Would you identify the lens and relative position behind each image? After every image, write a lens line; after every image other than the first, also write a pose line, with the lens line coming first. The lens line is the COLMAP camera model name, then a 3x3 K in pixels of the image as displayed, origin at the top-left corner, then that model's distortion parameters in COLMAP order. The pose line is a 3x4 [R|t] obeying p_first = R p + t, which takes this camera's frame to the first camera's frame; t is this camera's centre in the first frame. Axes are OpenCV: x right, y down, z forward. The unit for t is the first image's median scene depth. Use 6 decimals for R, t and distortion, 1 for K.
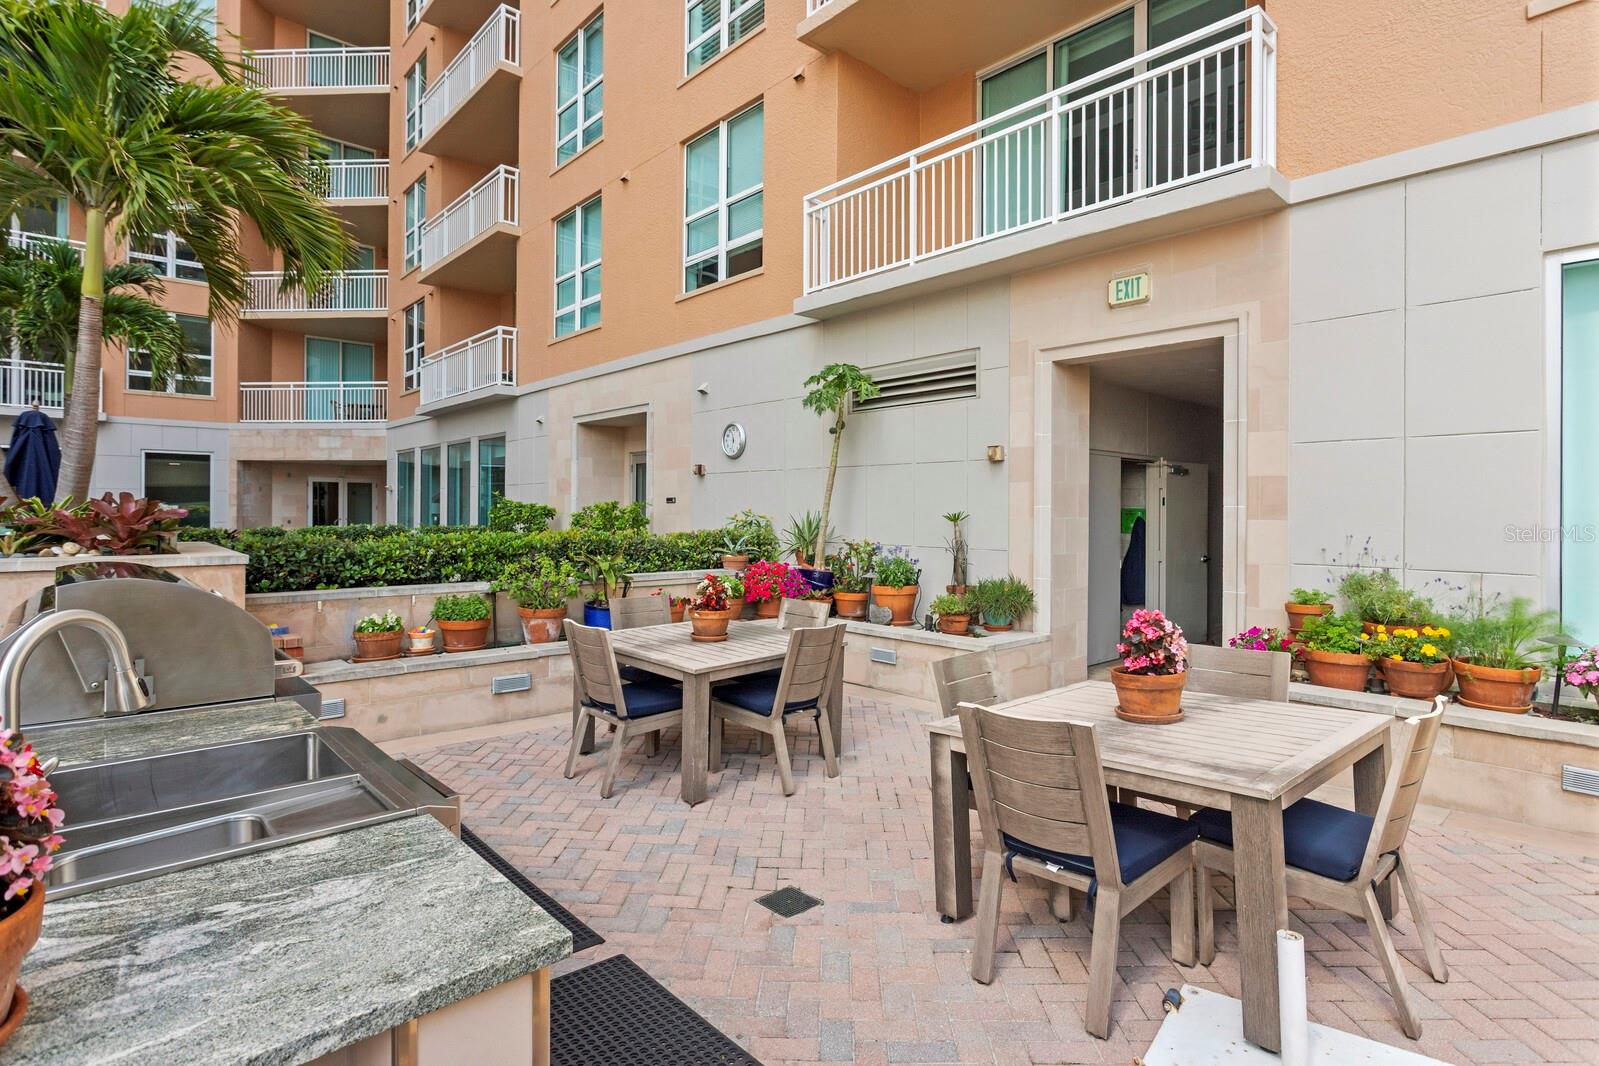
lens RADIAL K [[795.1, 0, 807.8], [0, 795.1, 524.0], [0, 0, 1]] dist [-0.014616, 0.005423]
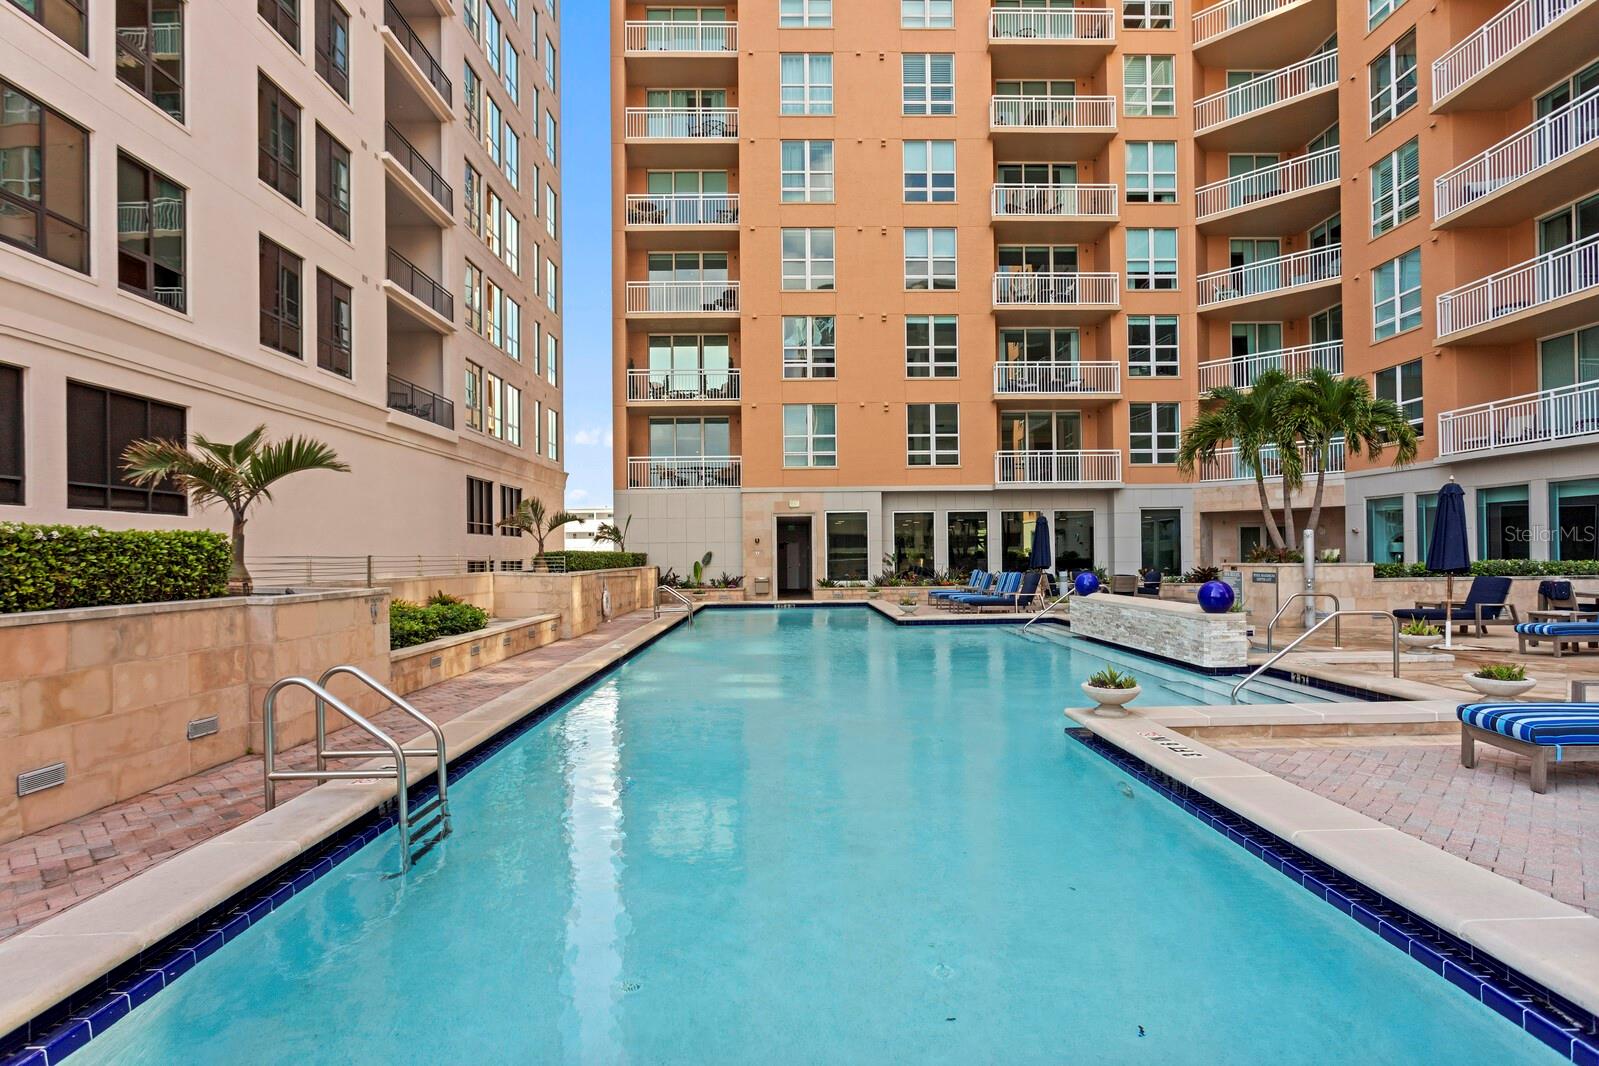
lens RADIAL K [[795.1, 0, 804.8], [0, 795.1, 558.4], [0, 0, 1]] dist [-0.014616, 0.005423]
pose [[0.745170, -0.010311, -0.666795, -0.367686], [0.003788, 0.999930, -0.011229, 0.005305], [0.666864, 0.005841, 0.745157, -0.385467]]
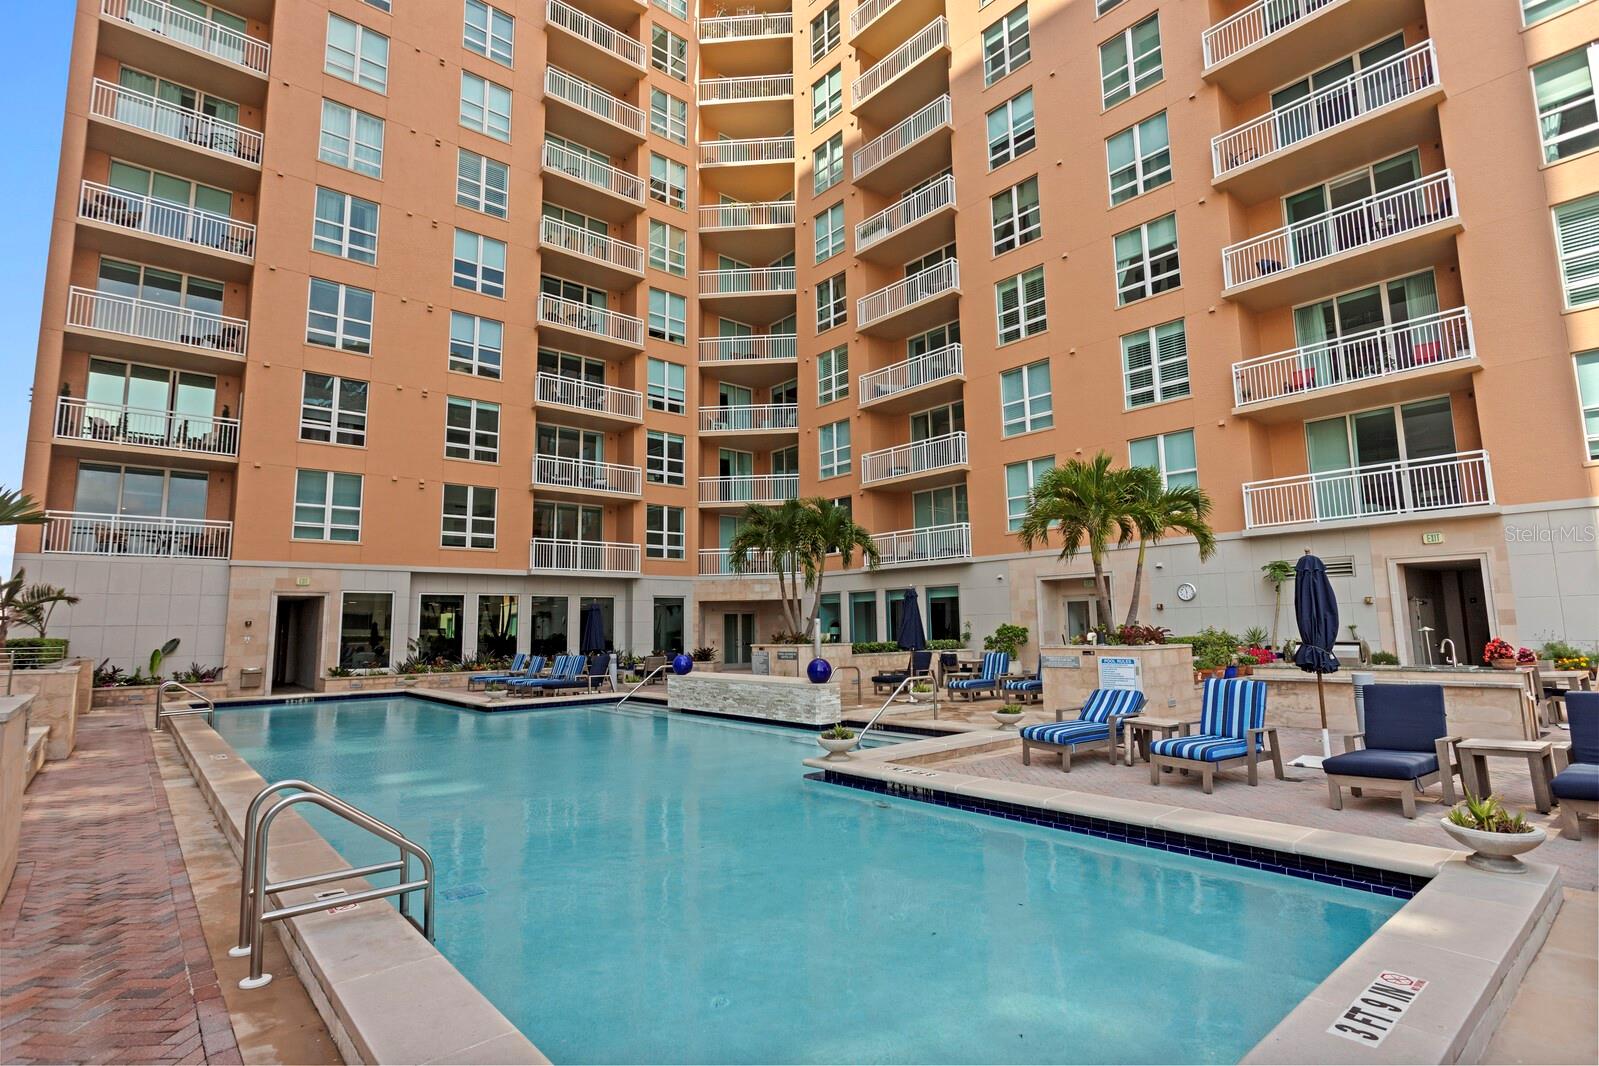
lens RADIAL K [[795.1, 0, 791.6], [0, 795.1, 535.9], [0, 0, 1]] dist [-0.014616, 0.005423]
pose [[0.998969, -0.025010, -0.037885, -0.511113], [0.019770, 0.990937, -0.132862, 0.000477], [0.040865, 0.131976, 0.990410, -0.529339]]
